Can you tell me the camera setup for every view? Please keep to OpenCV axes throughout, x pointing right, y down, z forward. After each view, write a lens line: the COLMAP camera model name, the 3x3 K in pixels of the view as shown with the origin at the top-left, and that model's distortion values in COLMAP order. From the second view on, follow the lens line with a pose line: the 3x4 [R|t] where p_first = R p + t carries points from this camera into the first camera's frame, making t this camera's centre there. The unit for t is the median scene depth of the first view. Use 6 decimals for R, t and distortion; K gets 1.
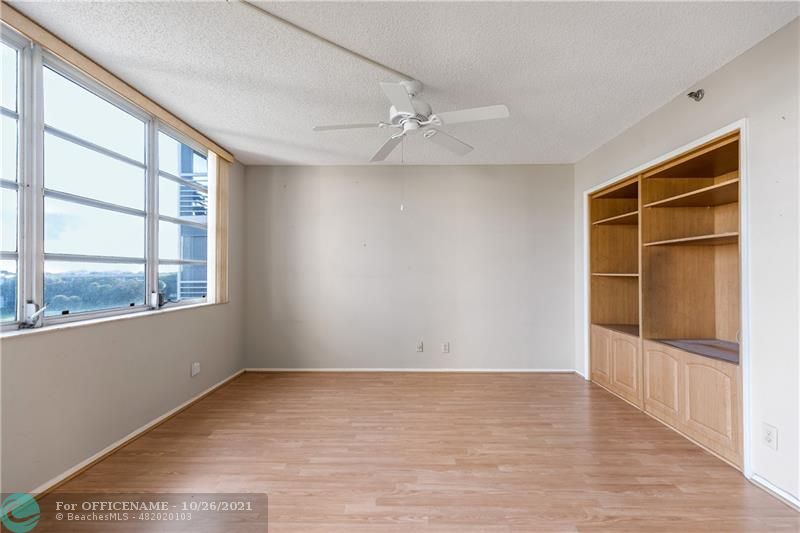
lens RADIAL K [[367.5, 0, 405.2], [0, 367.5, 268.1], [0, 0, 1]] dist [0.016678, -0.001880]
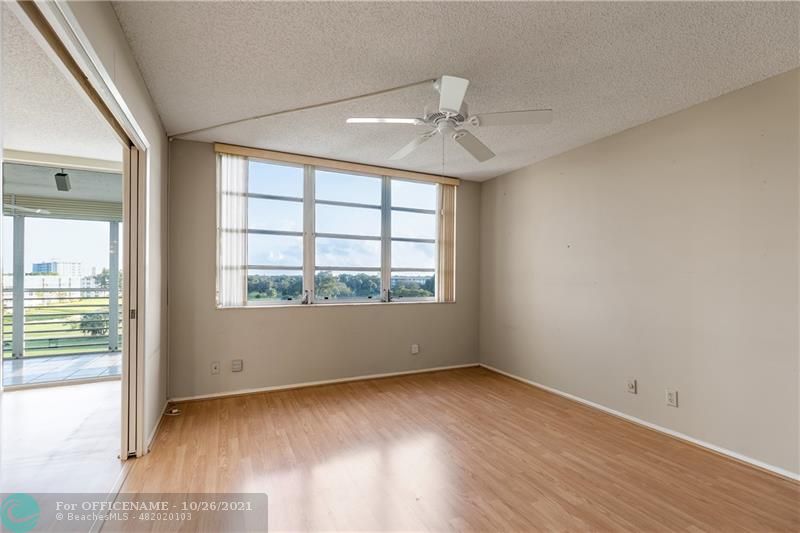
lens RADIAL K [[397.7, 0, 417.8], [0, 397.7, 272.2], [0, 0, 1]] dist [0.021745, 0.000162]
pose [[0.421364, -0.004382, -0.906881, 0.773710], [0.000348, 0.999989, -0.004670, 0.000390], [0.906891, 0.001652, 0.421361, 0.416870]]
